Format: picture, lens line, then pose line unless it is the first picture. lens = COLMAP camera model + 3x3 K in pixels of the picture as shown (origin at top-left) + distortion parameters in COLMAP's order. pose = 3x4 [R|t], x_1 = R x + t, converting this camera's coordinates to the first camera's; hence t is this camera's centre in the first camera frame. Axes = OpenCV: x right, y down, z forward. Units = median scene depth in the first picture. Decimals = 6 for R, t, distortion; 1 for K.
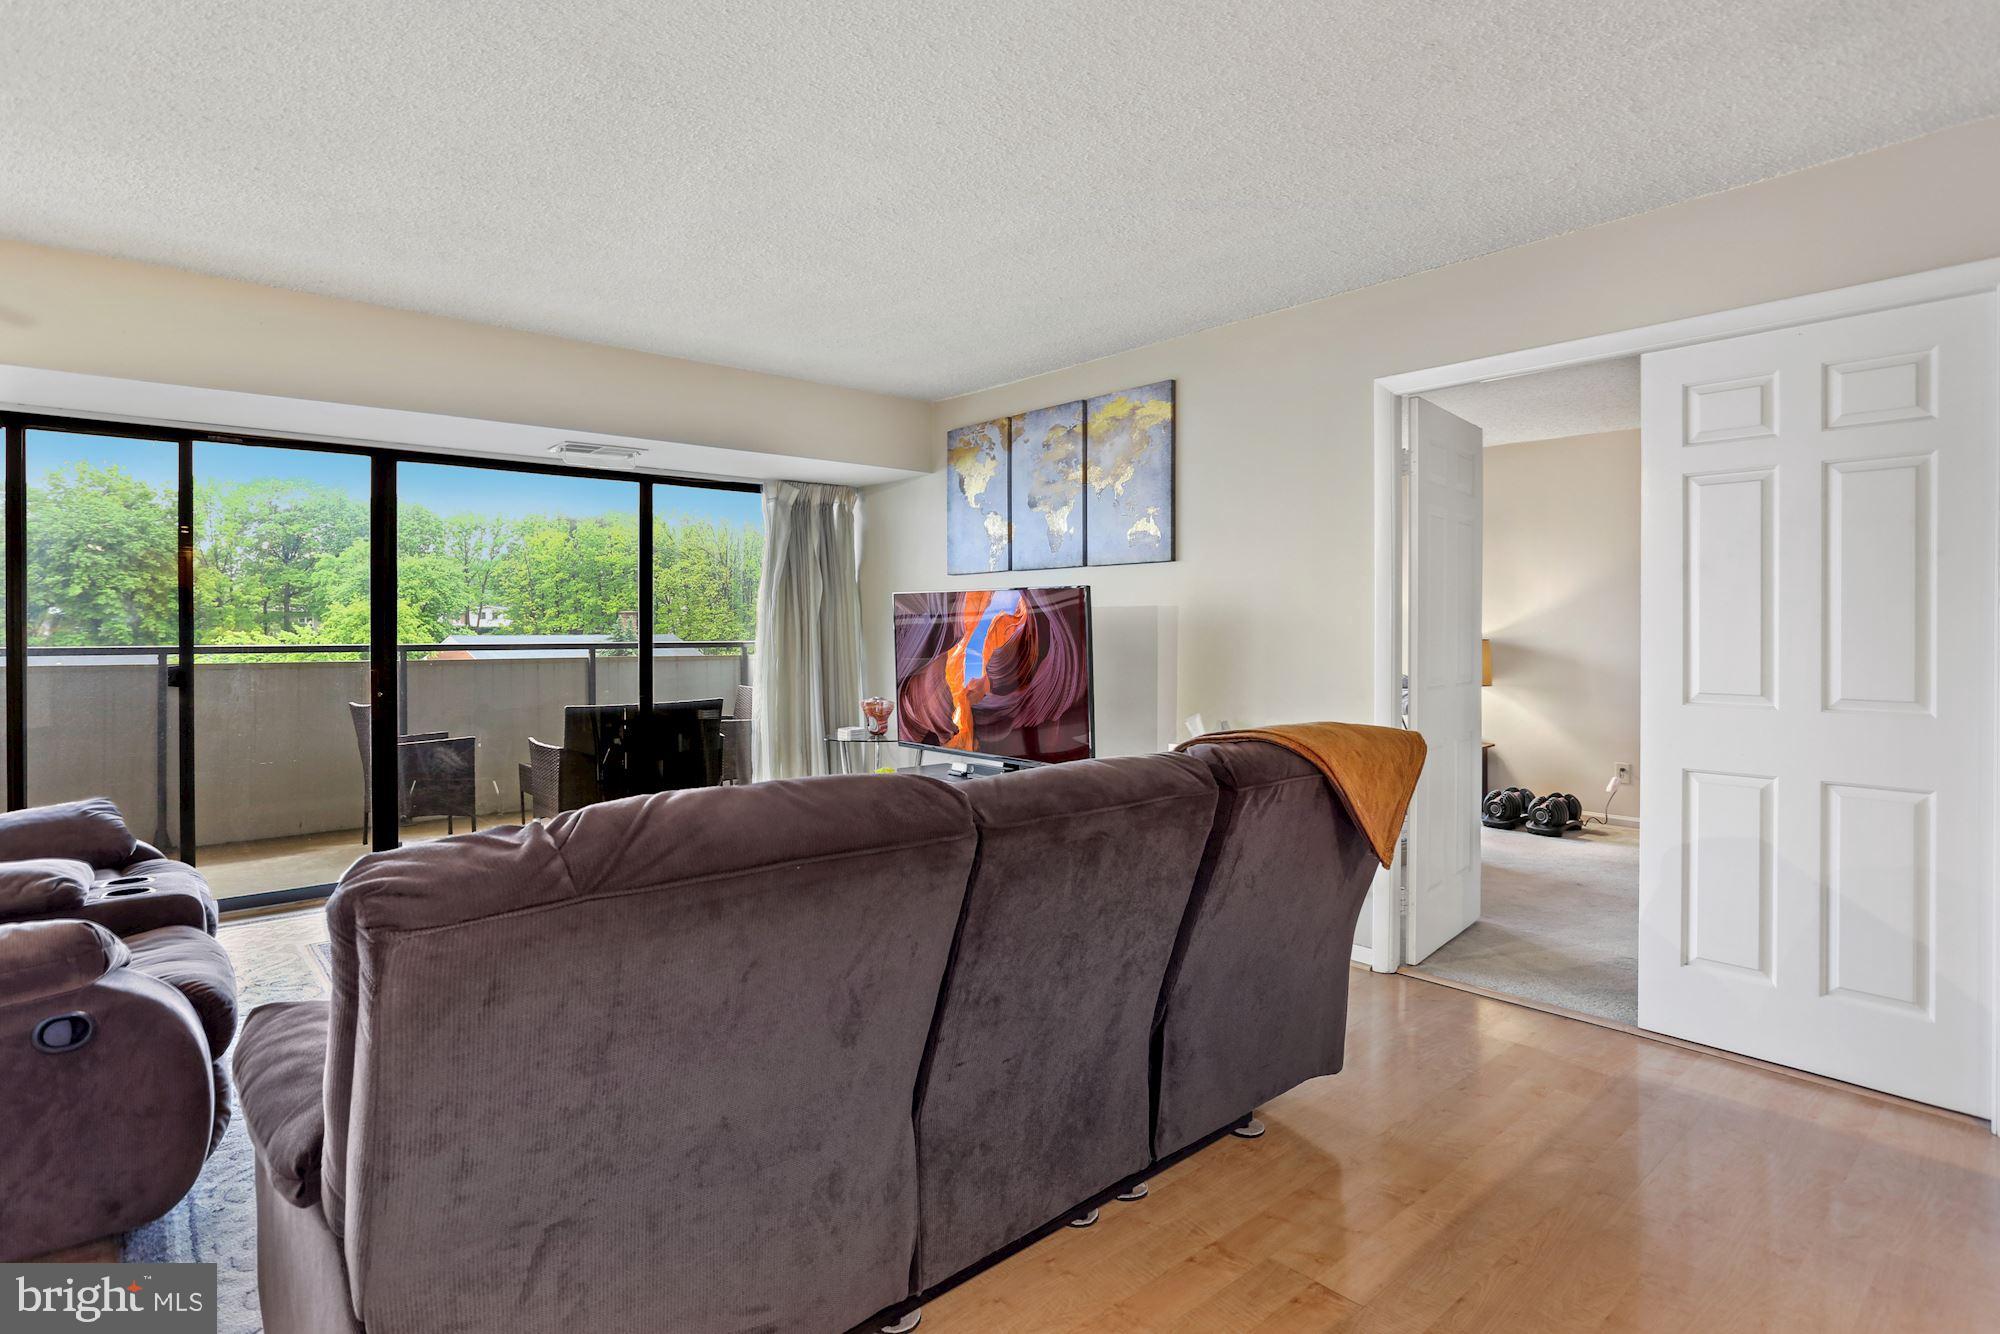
lens RADIAL K [[1016.1, 0, 994.7], [0, 1016.1, 631.5], [0, 0, 1]] dist [-0.044051, 0.016410]
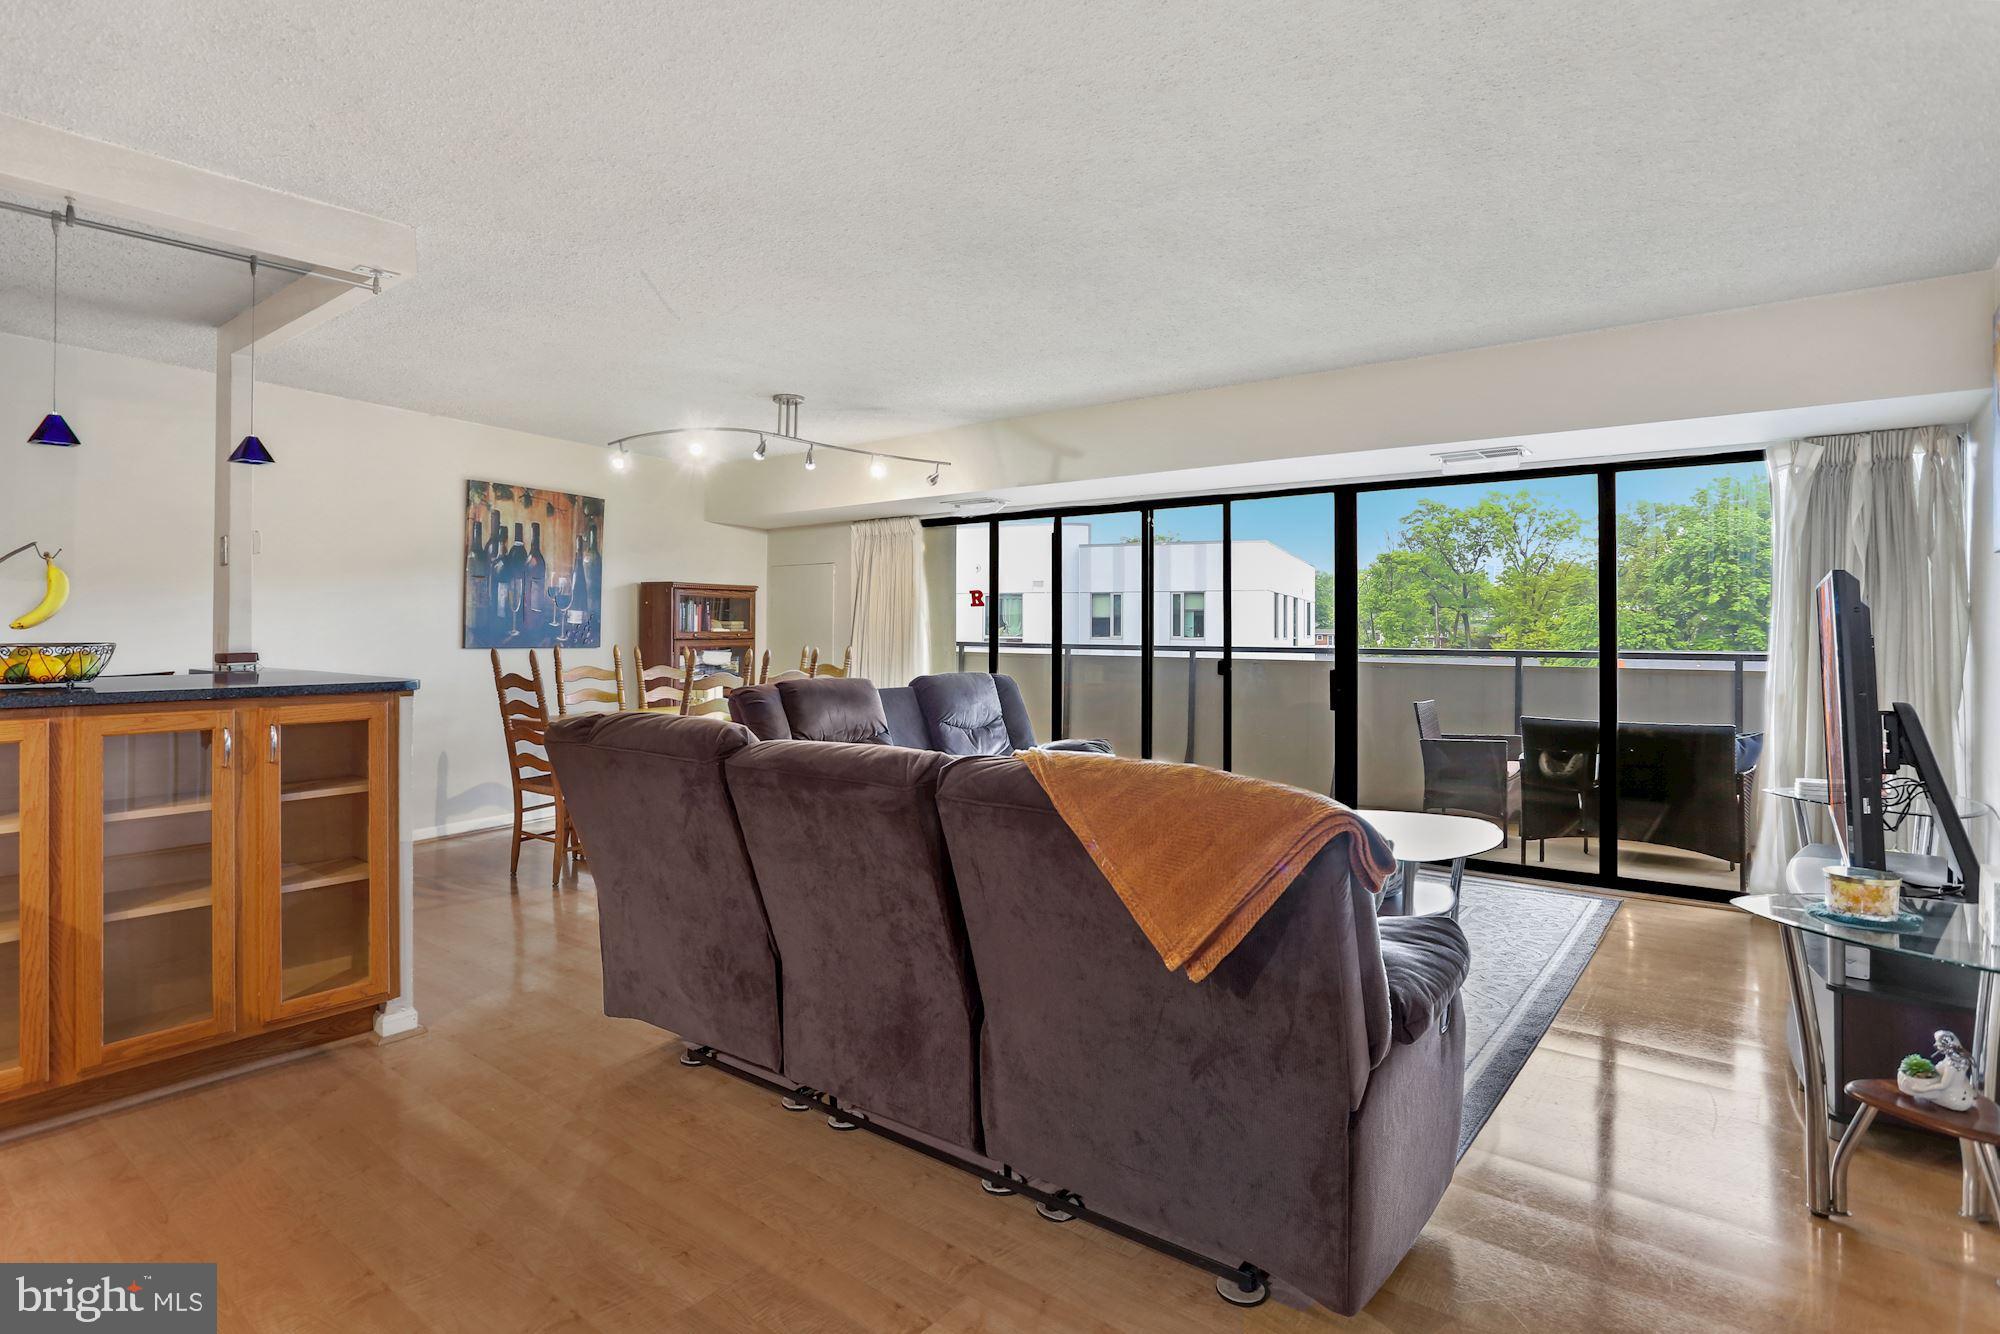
lens RADIAL K [[1042.2, 0, 981.7], [0, 1042.2, 629.6], [0, 0, 1]] dist [-0.054374, 0.027049]
pose [[0.171045, 0.000967, -0.985263, 0.531709], [-0.007886, 0.999969, -0.000388, -0.006200], [0.985232, 0.007837, 0.171047, 0.359196]]
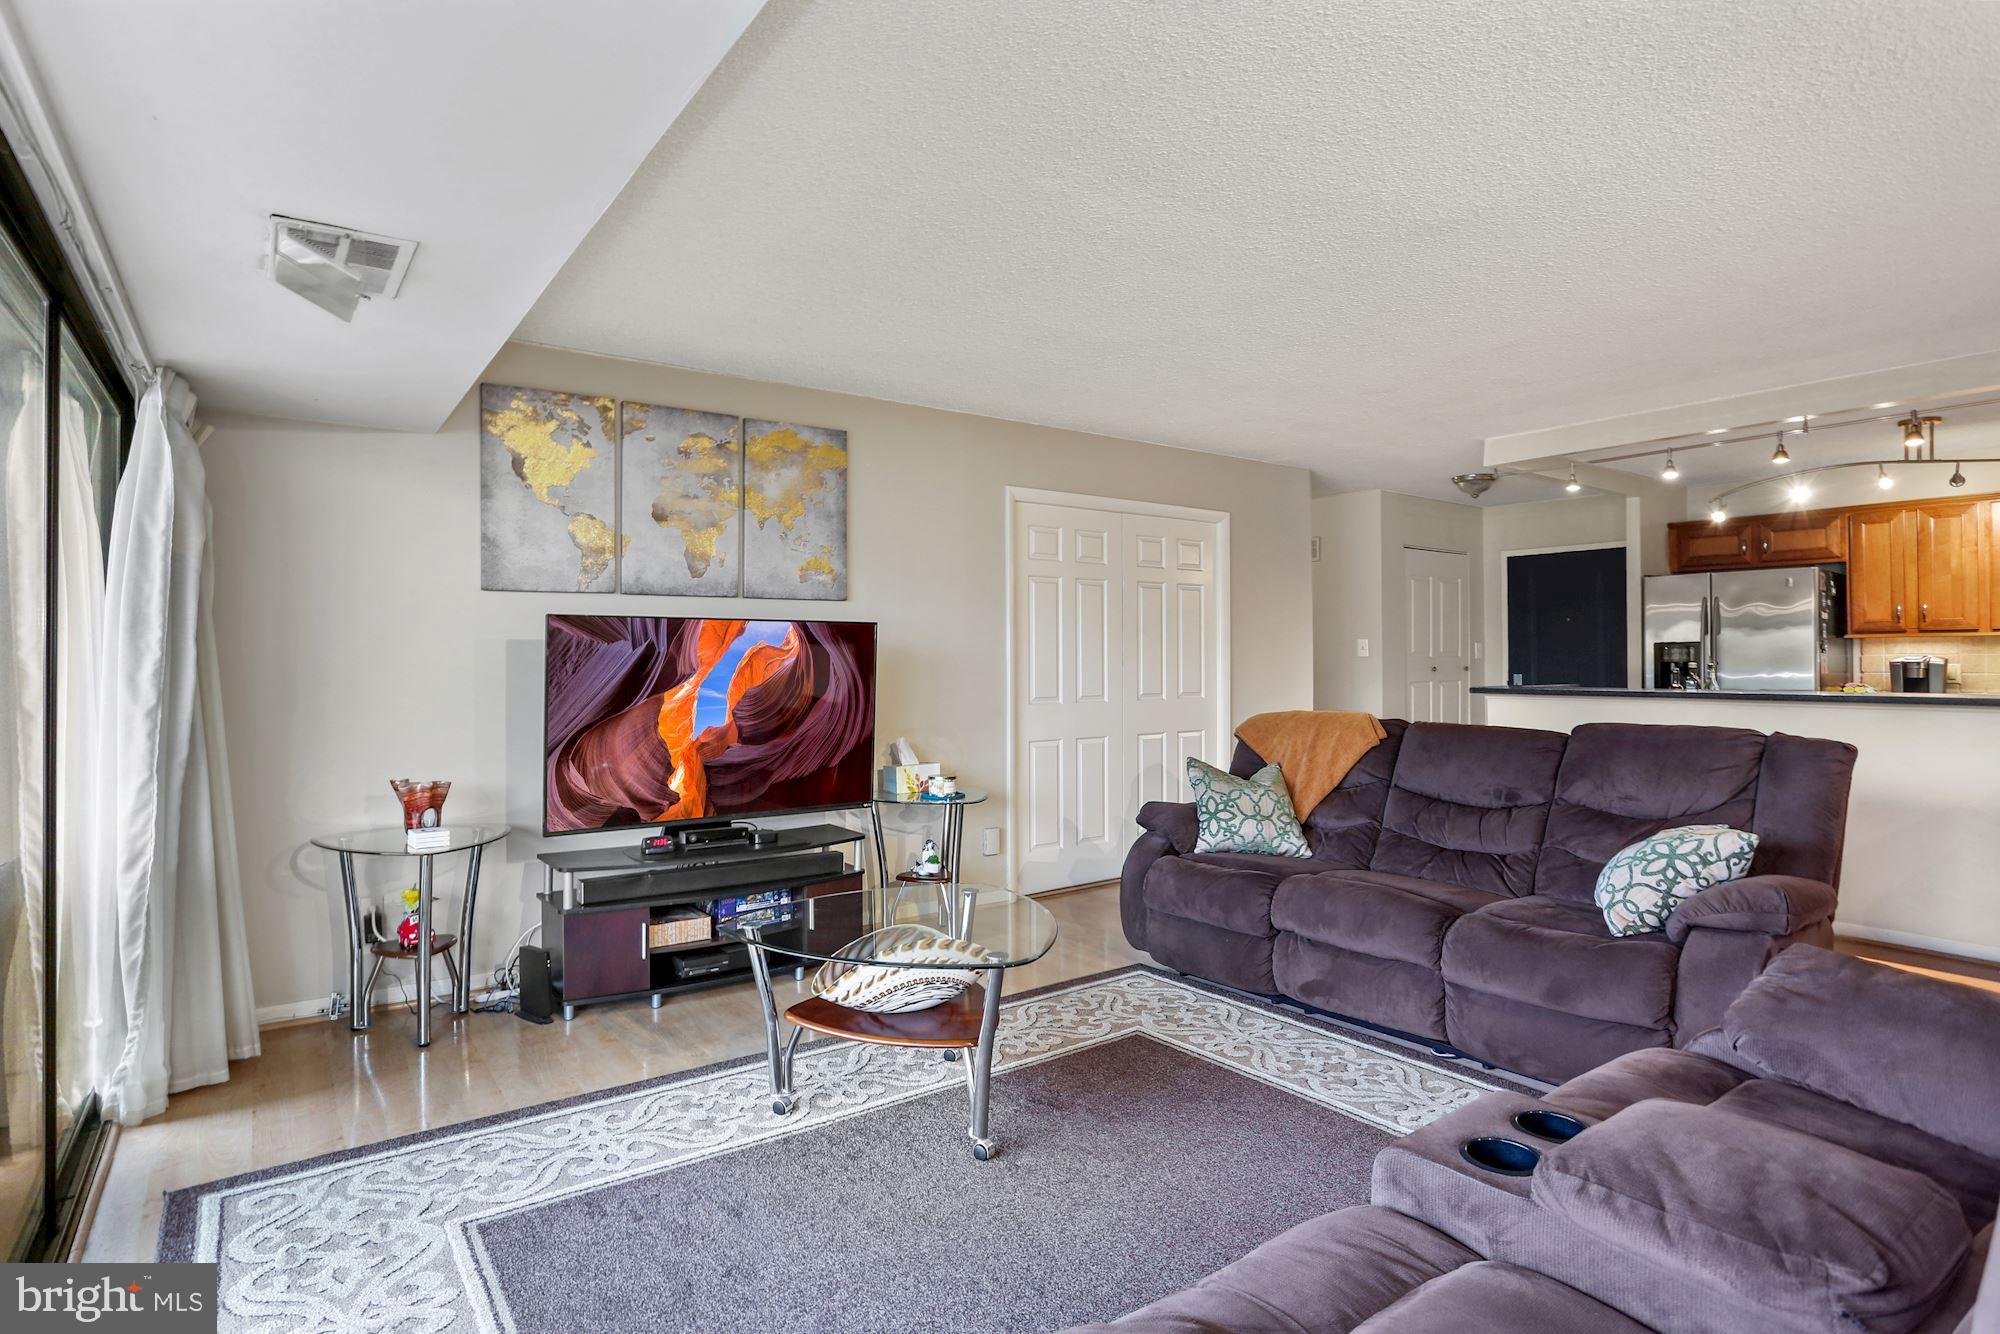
lens RADIAL K [[1029.3, 0, 995.8], [0, 1029.3, 652.9], [0, 0, 1]] dist [-0.056335, 0.038529]
pose [[0.086642, 0.006435, 0.996219, -0.823392], [0.007414, 0.999947, -0.007104, -0.006569], [-0.996212, 0.008001, 0.086590, 0.699737]]
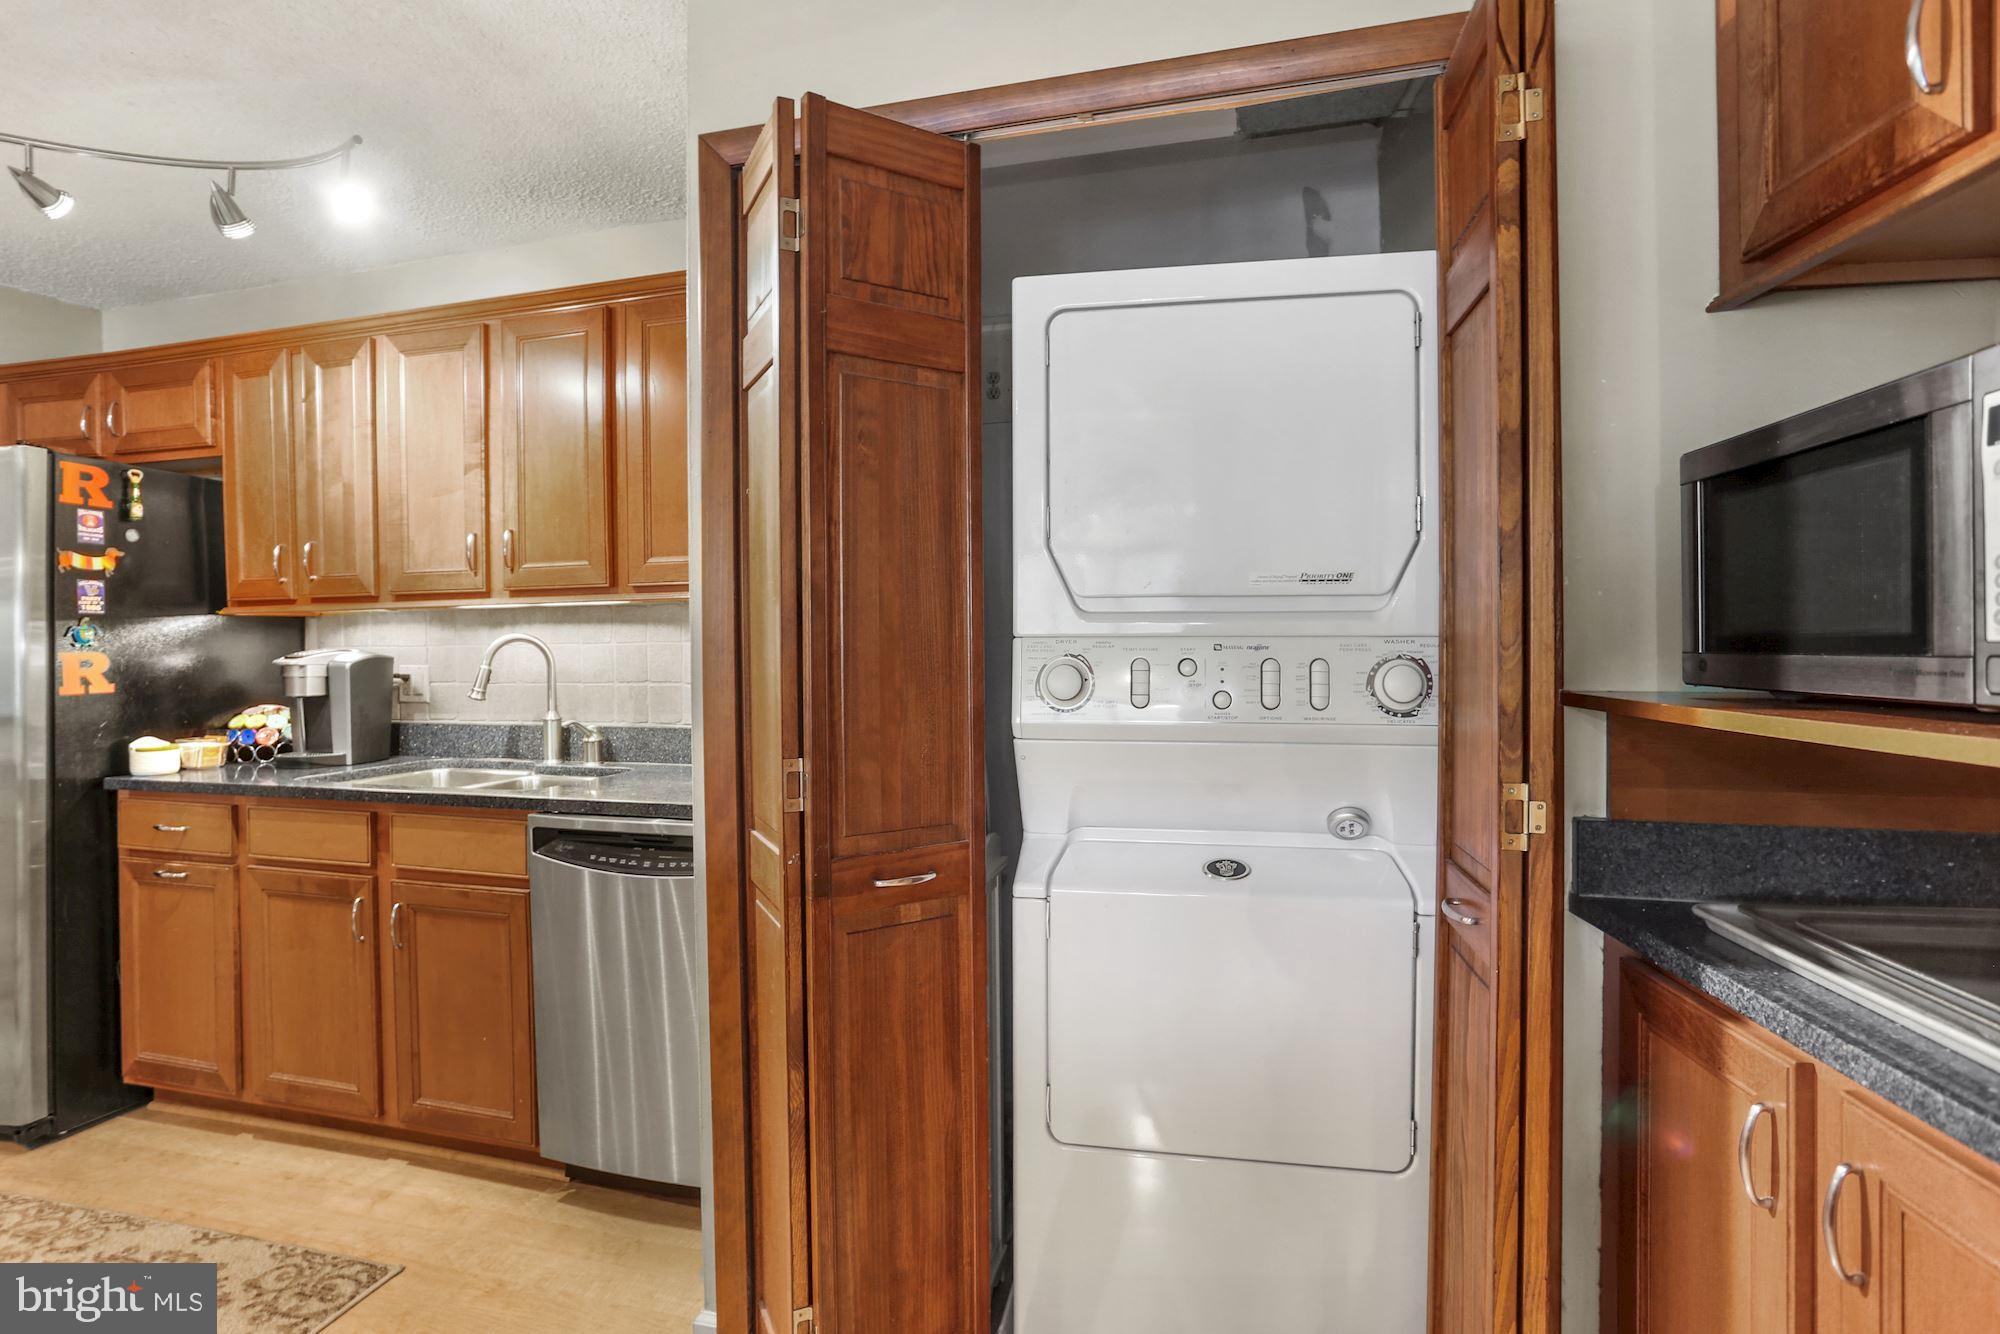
lens RADIAL K [[1027.3, 0, 981.9], [0, 1027.3, 639.8], [0, 0, 1]] dist [-0.045704, 0.024411]
pose [[-0.541202, 0.006603, 0.840867, -0.195758], [0.018467, 0.999821, 0.004034, -0.004738], [-0.840690, 0.017712, -0.541227, -0.371829]]
